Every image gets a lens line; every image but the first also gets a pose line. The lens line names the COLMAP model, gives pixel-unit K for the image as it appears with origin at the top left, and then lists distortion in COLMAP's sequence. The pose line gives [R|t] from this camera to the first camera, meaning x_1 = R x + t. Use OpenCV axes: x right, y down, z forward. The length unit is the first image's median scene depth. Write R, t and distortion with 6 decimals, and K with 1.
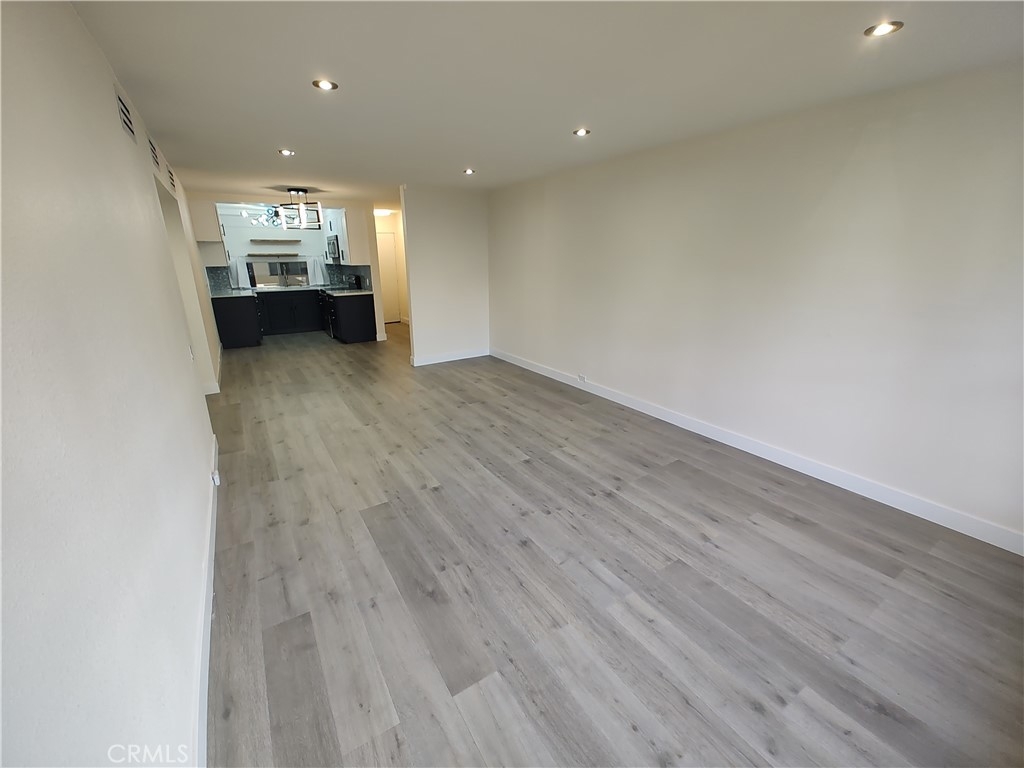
lens RADIAL K [[425.3, 0, 509.1], [0, 425.3, 385.4], [0, 0, 1]] dist [-0.000203, 0.000232]
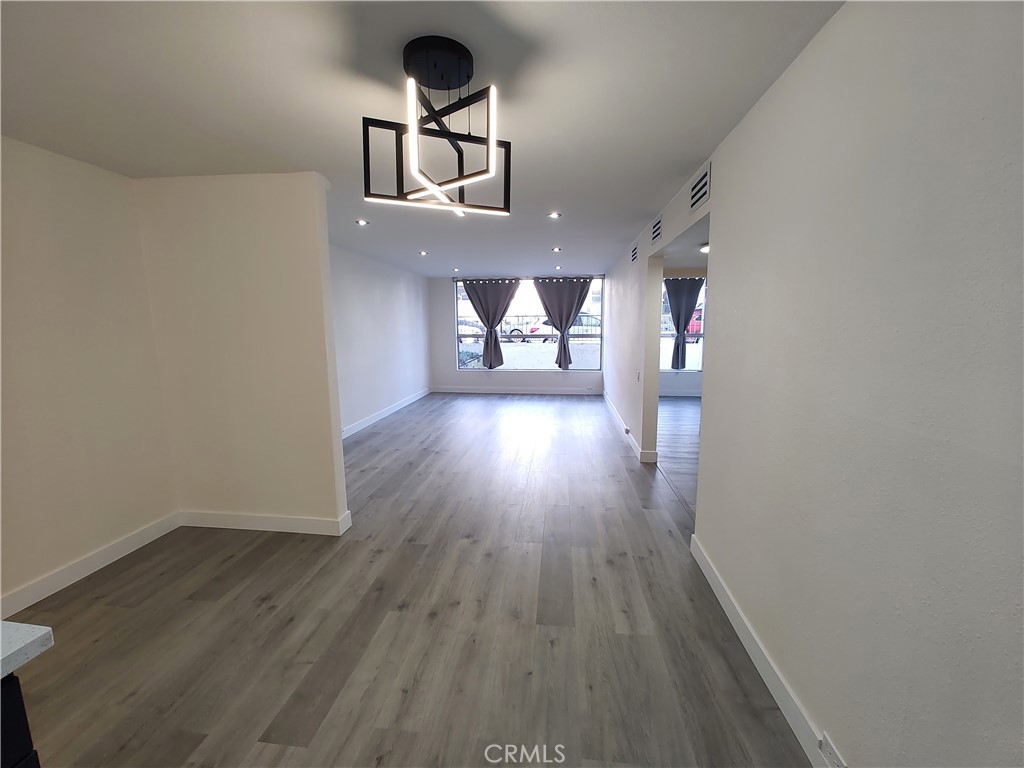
lens RADIAL K [[425.3, 0, 509.1], [0, 425.3, 385.4], [0, 0, 1]] dist [-0.000203, 0.000232]
pose [[-0.775848, -0.080379, 0.625779, -0.495480], [0.192383, 0.914476, 0.355980, -0.251971], [-0.600873, 0.396576, -0.694031, 0.862686]]
